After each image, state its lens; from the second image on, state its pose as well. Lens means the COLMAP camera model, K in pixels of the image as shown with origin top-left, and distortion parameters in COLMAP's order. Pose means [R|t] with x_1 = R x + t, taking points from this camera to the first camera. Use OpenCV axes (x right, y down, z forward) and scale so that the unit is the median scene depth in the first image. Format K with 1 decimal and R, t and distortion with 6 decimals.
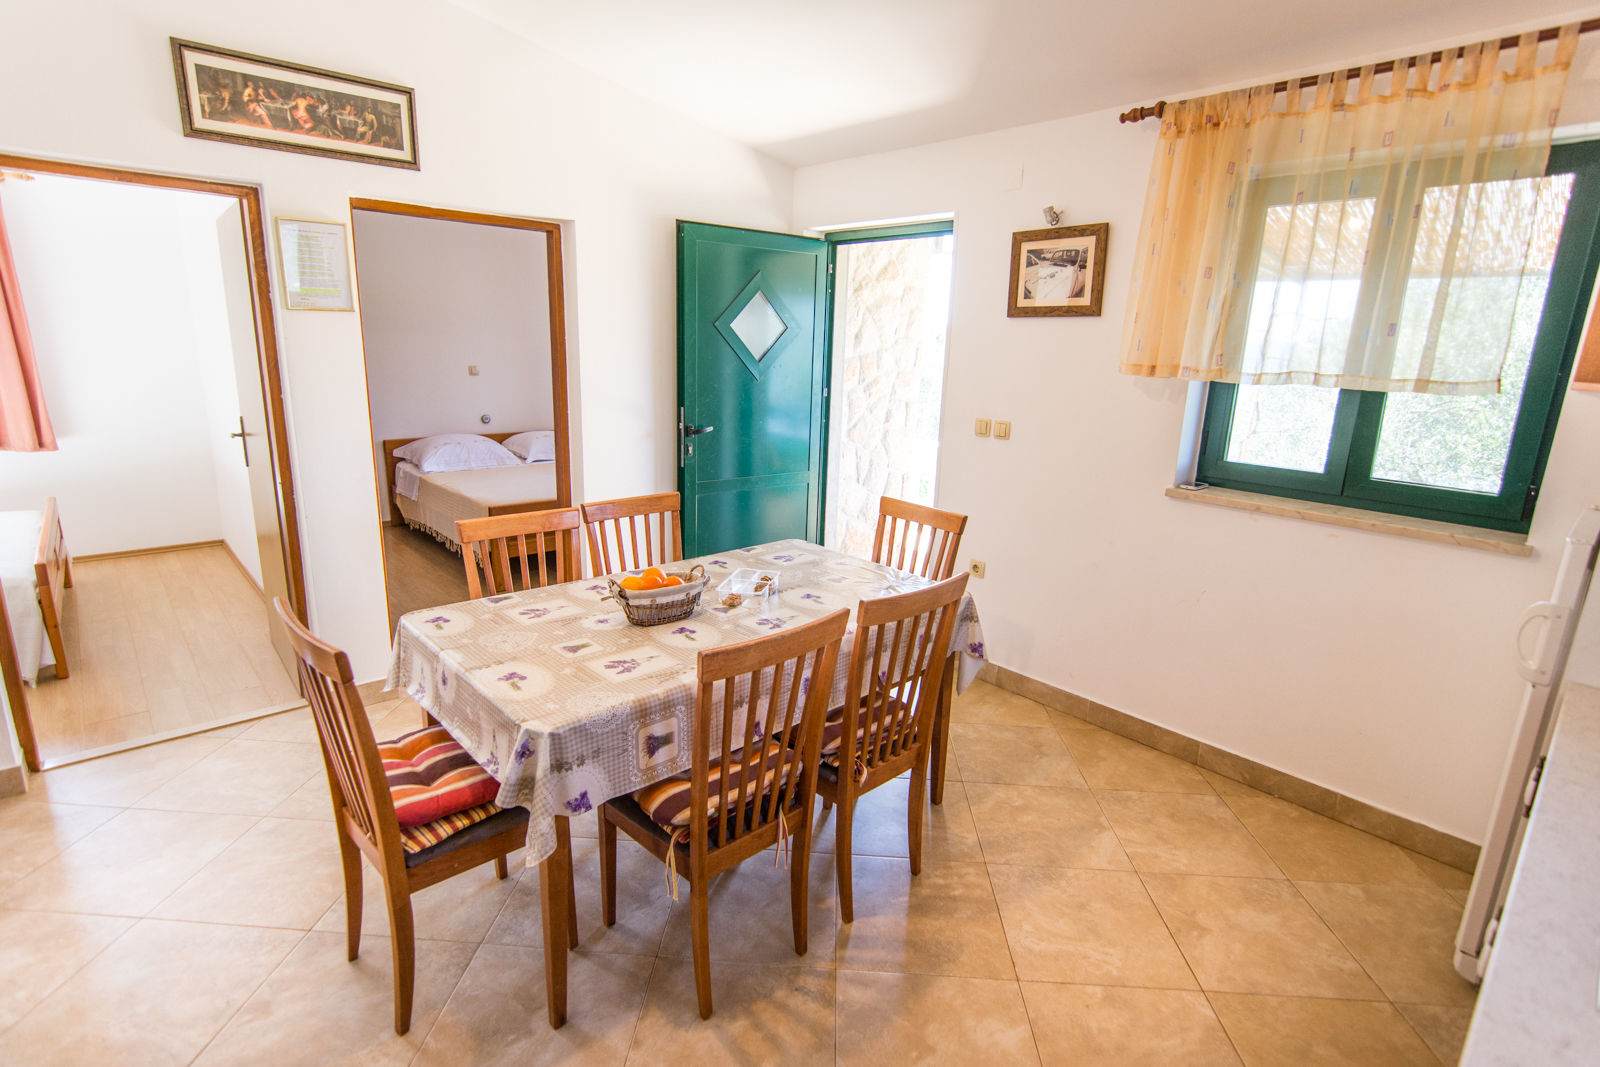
lens RADIAL K [[780.9, 0, 795.3], [0, 780.9, 530.0], [0, 0, 1]] dist [-0.001693, -0.001381]
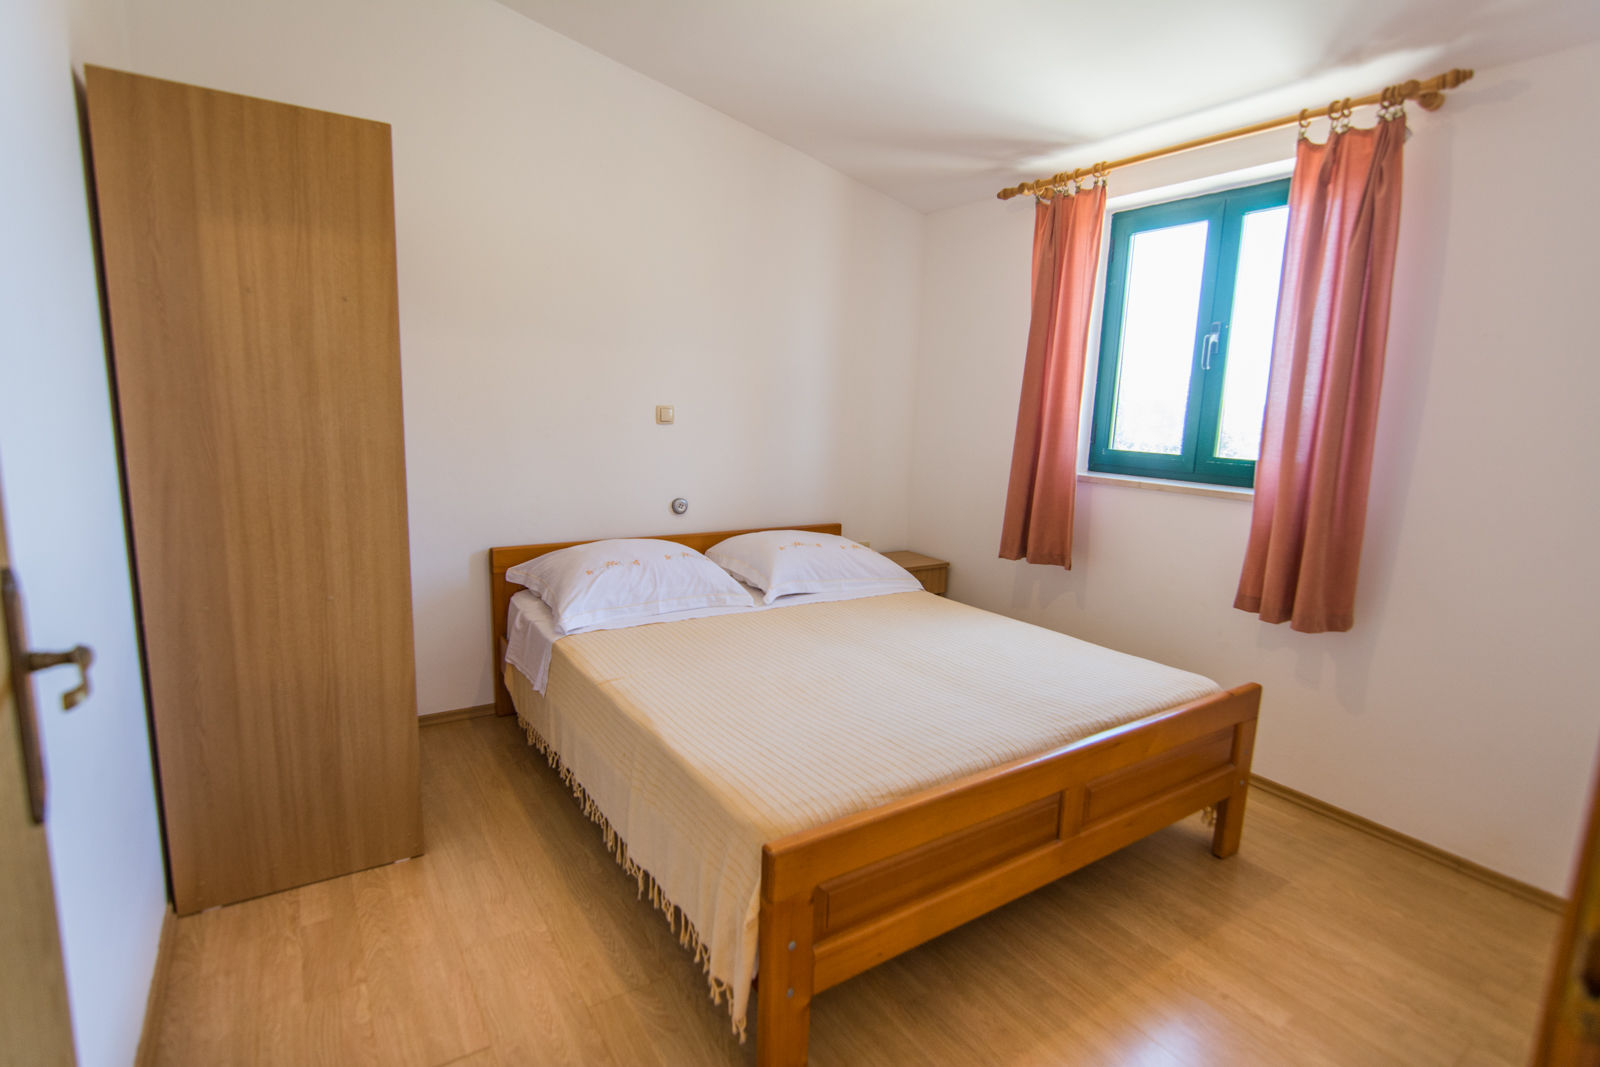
lens RADIAL K [[780.9, 0, 795.3], [0, 780.9, 530.0], [0, 0, 1]] dist [-0.001693, -0.001381]
pose [[0.987383, 0.025240, -0.156323, -0.258478], [-0.038495, 0.995860, -0.082350, -0.093639], [0.153597, 0.087328, 0.984267, 0.539808]]
